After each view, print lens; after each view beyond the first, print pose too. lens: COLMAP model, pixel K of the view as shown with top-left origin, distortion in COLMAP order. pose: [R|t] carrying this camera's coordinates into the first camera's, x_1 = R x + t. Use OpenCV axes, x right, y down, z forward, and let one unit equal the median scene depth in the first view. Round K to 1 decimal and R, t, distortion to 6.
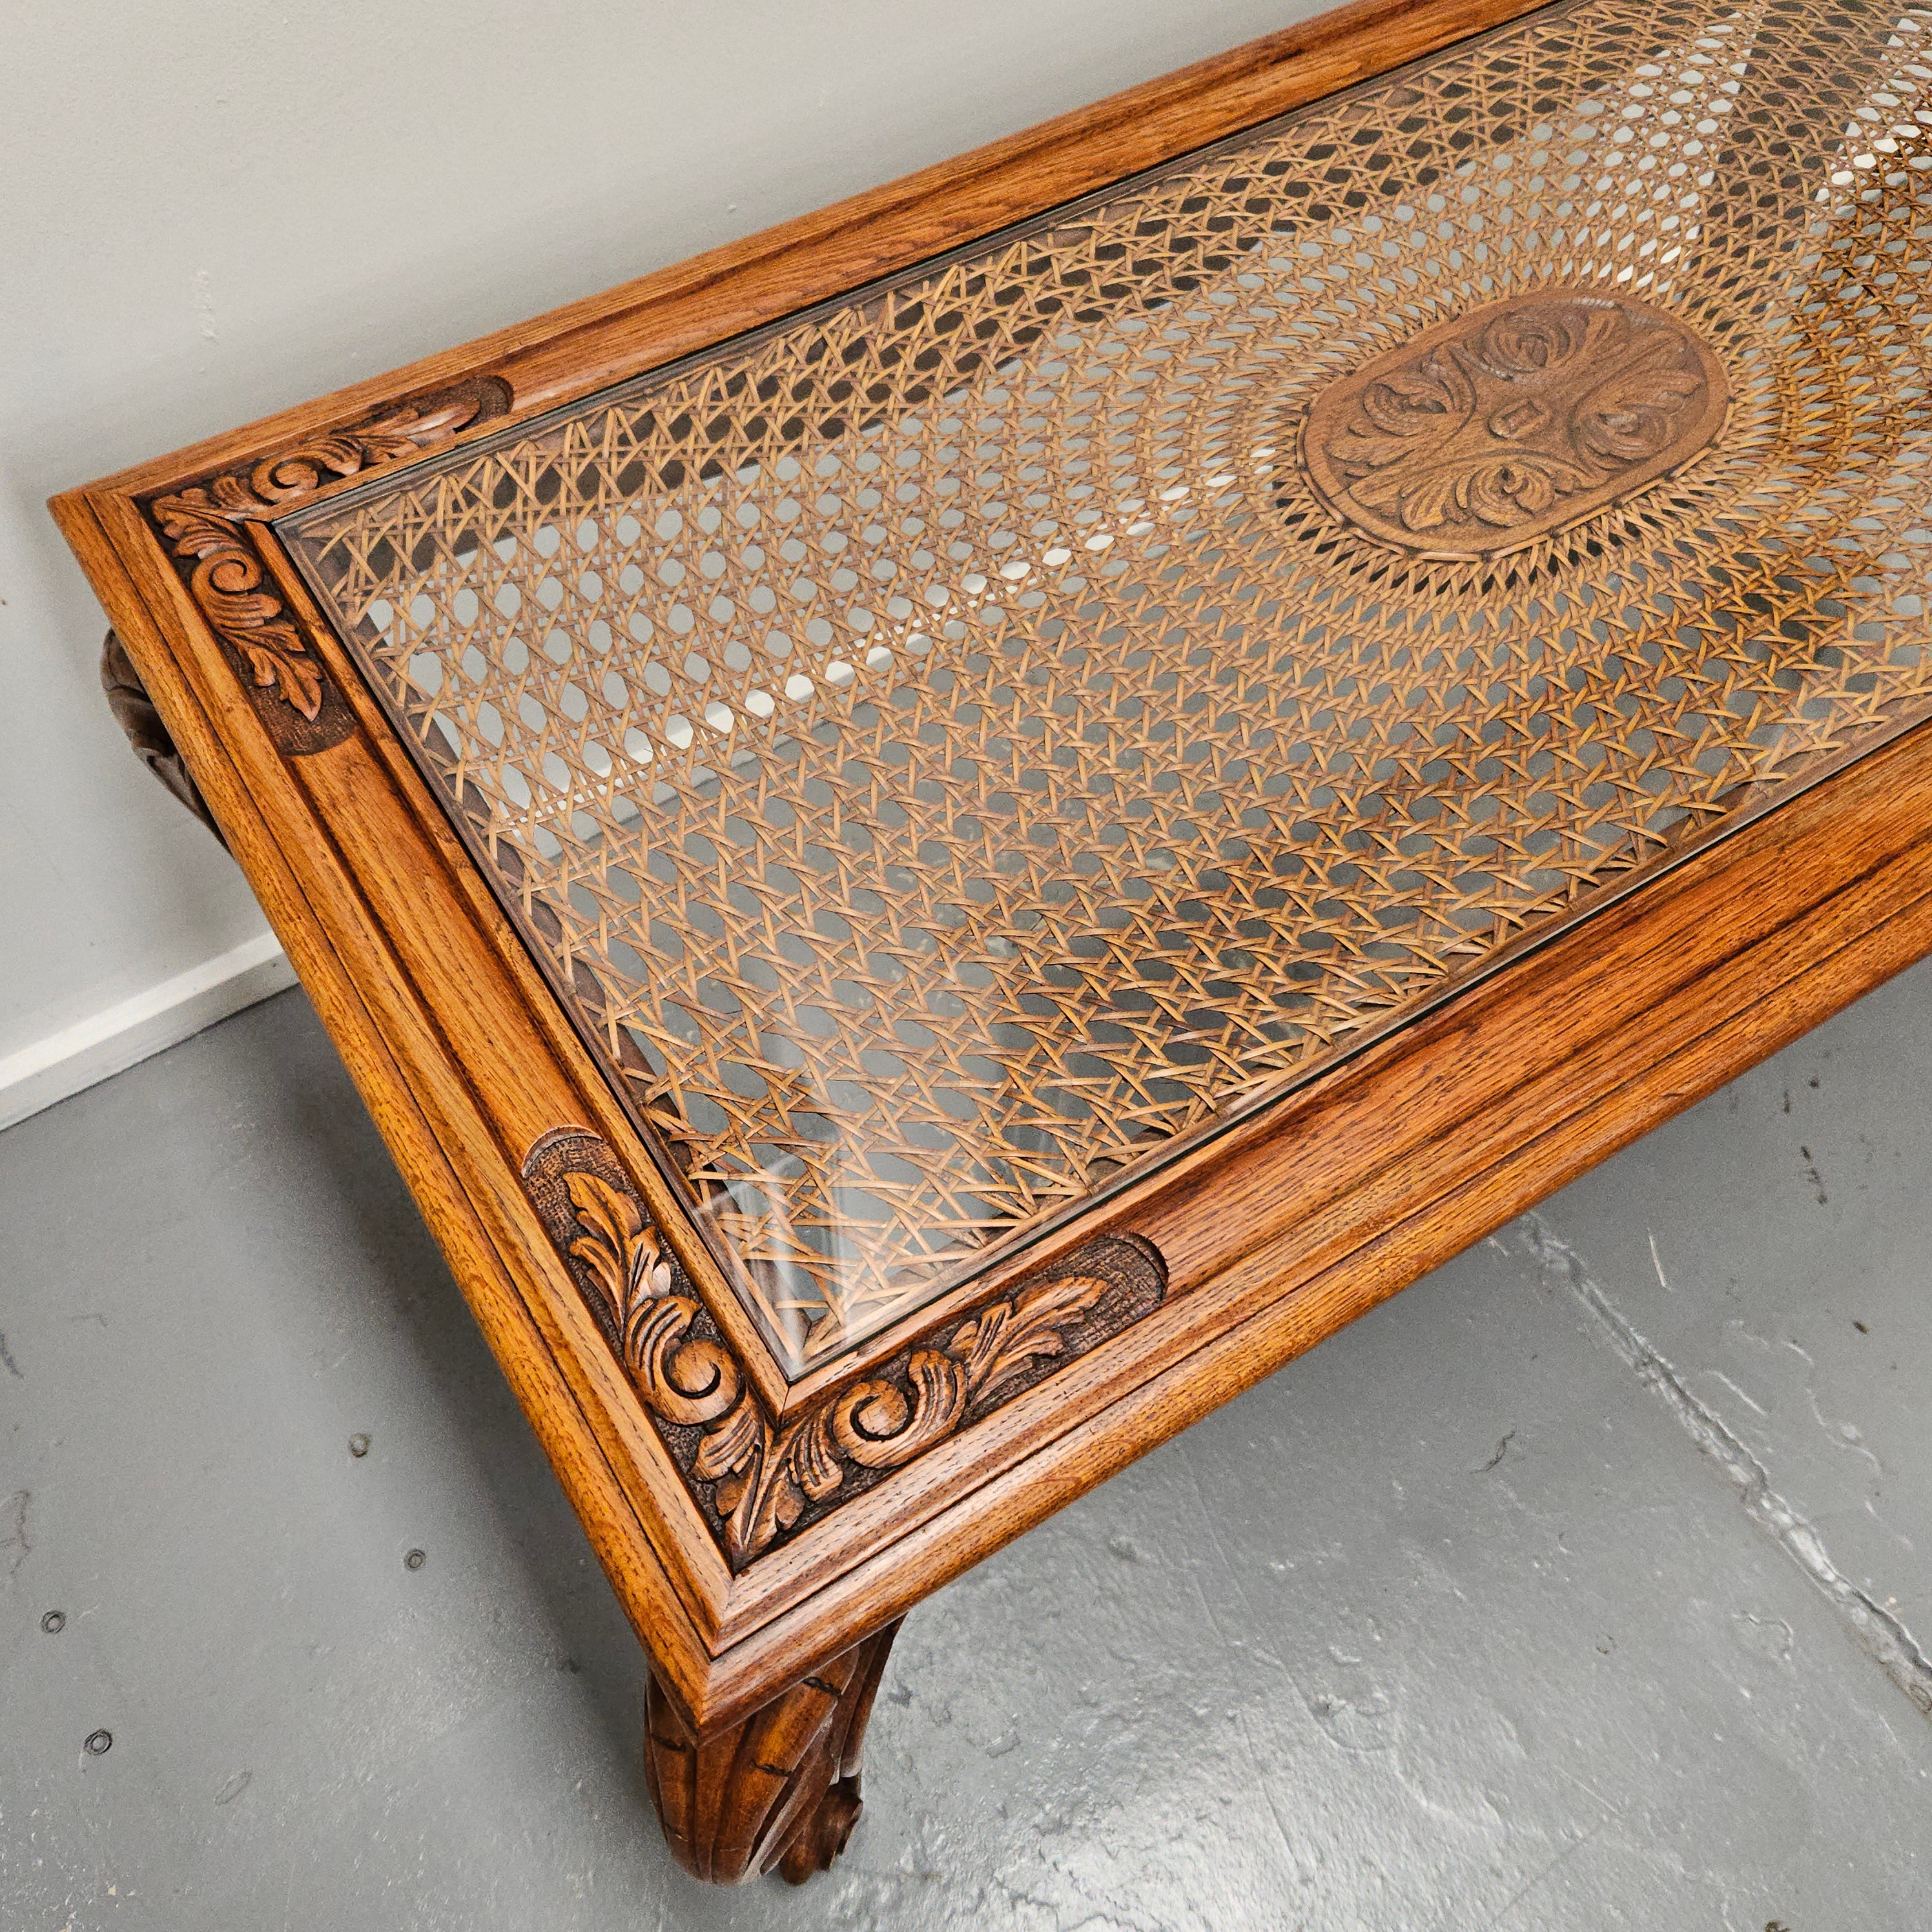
lens RADIAL K [[1840.5, 0, 966.0], [0, 1840.5, 966.0], [0, 0, 1]] dist [0.056312, -0.024247]
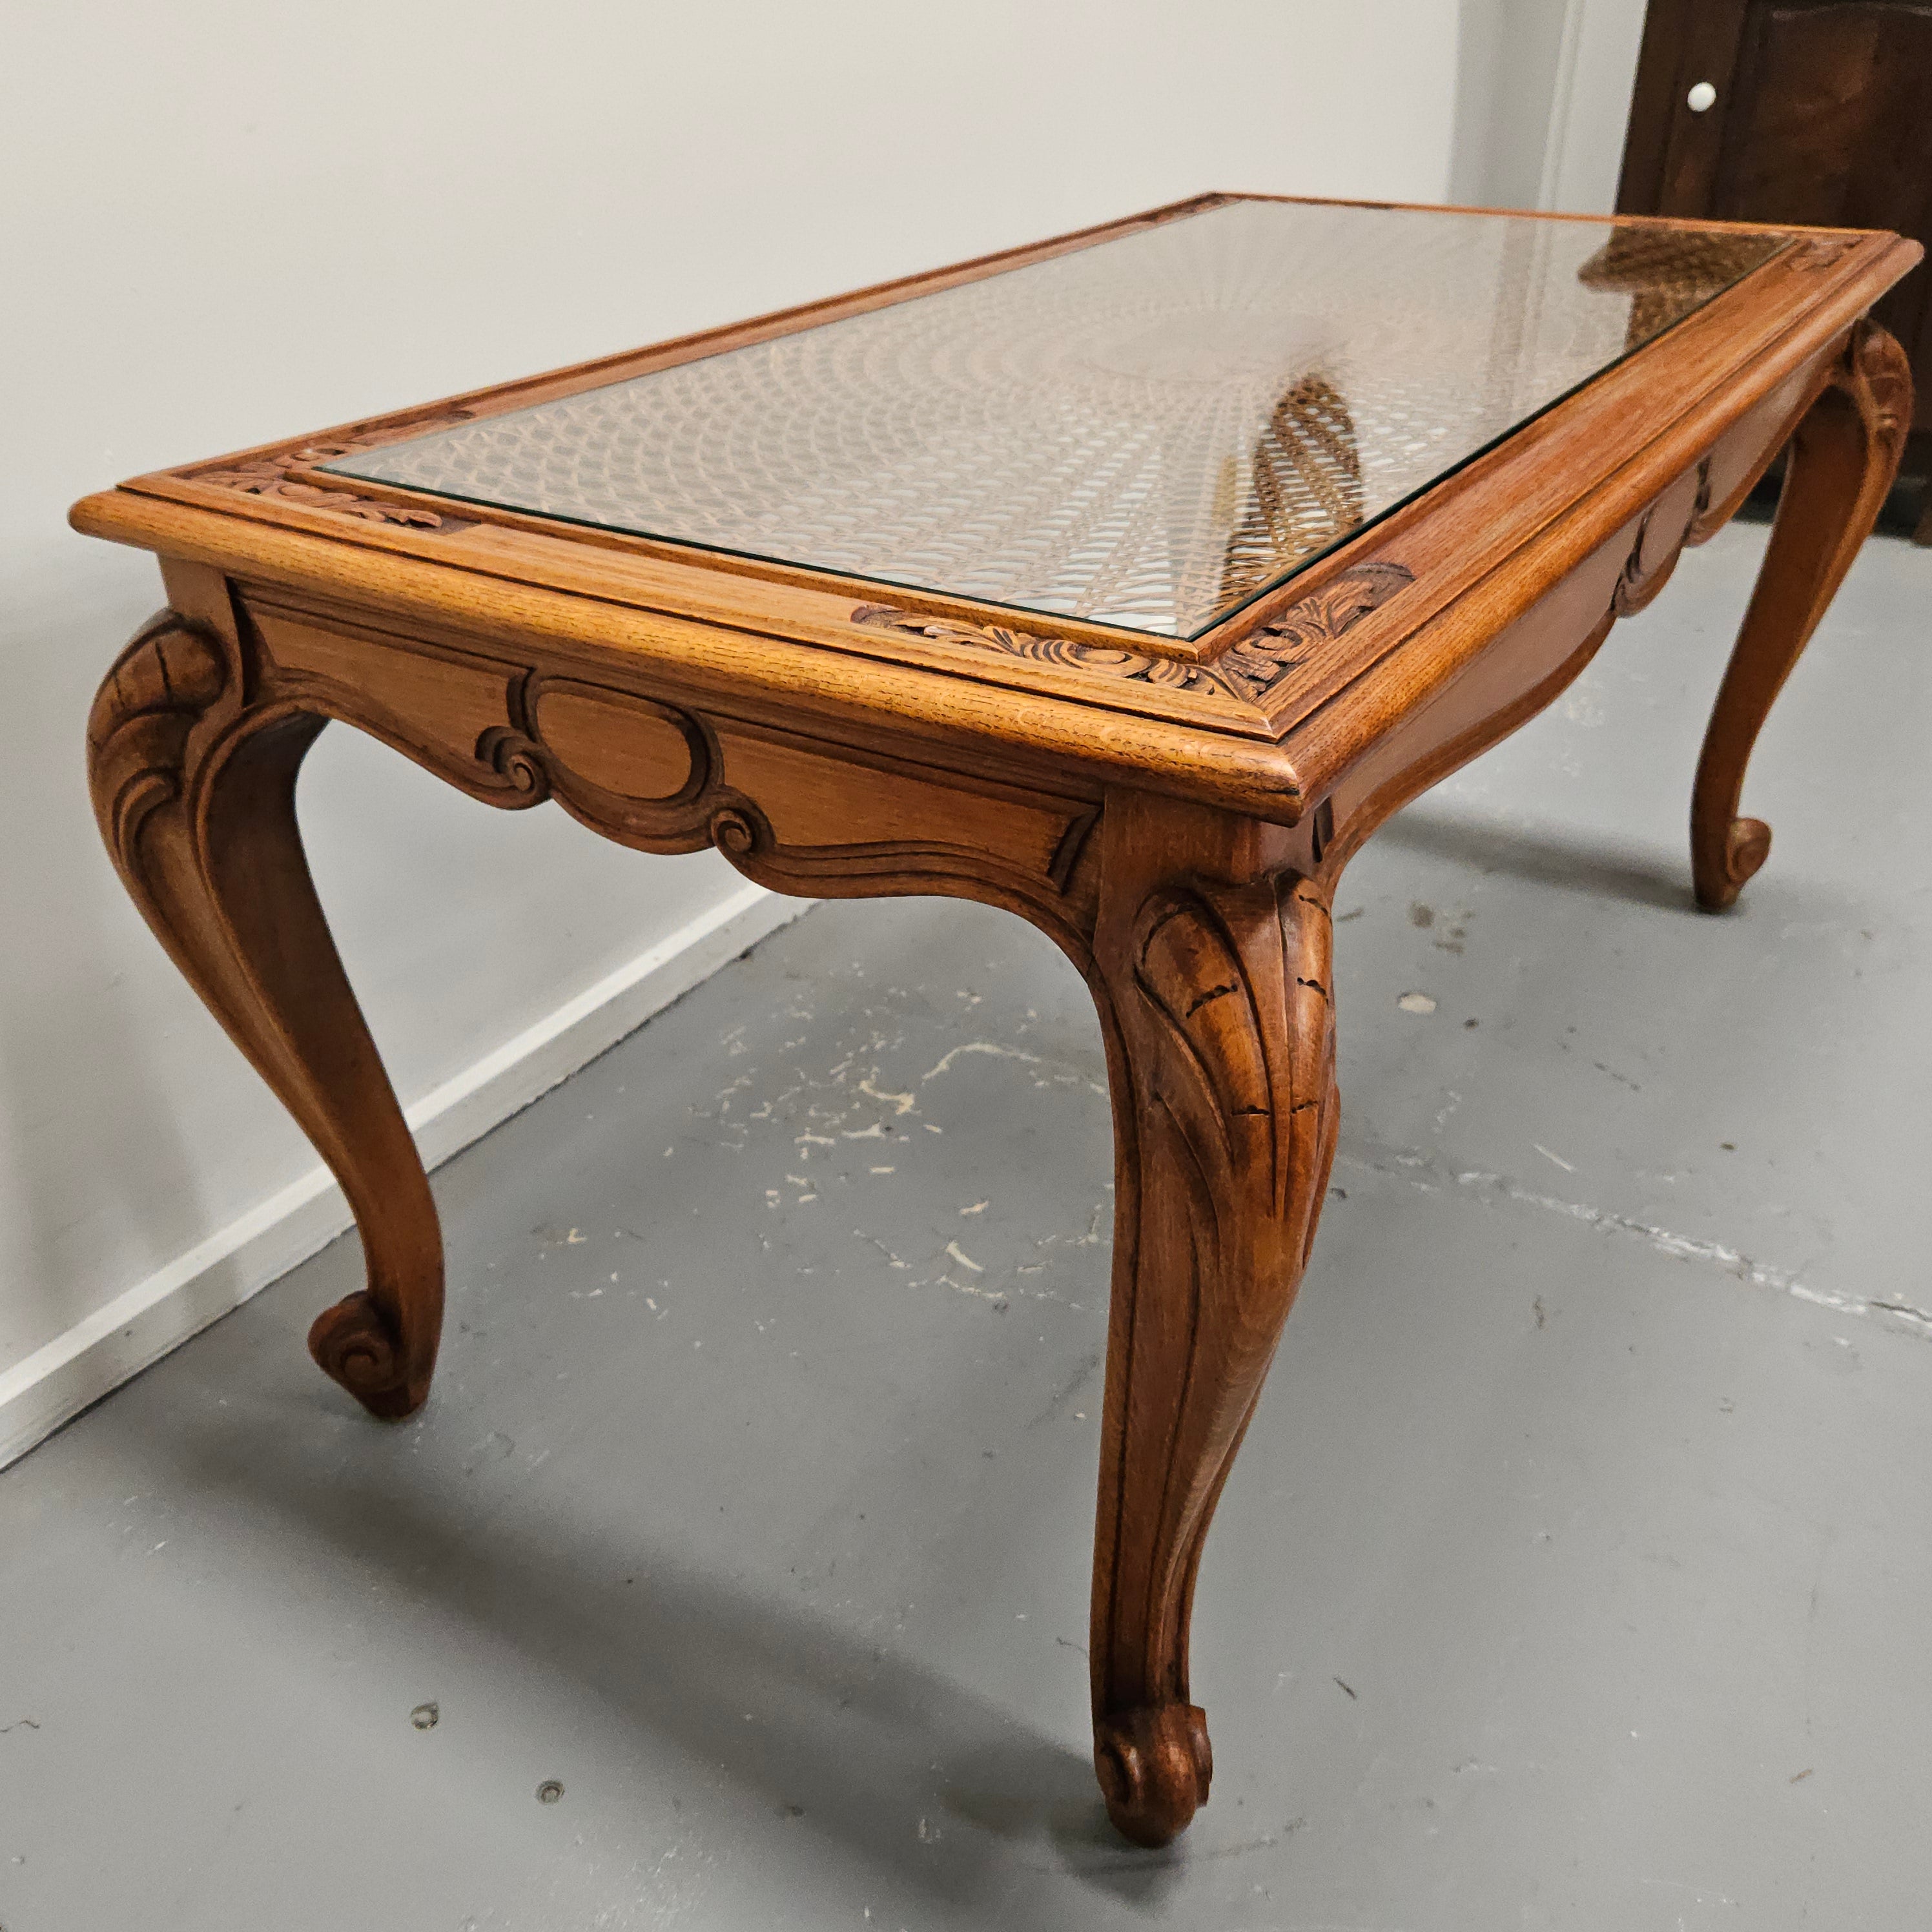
lens RADIAL K [[1840.5, 0, 966.0], [0, 1840.5, 966.0], [0, 0, 1]] dist [0.056312, -0.024247]
pose [[0.902103, -0.224519, 0.368512, -0.361476], [0.372643, 0.835944, -0.402908, 0.424845], [-0.217595, 0.500788, 0.837773, 0.112484]]
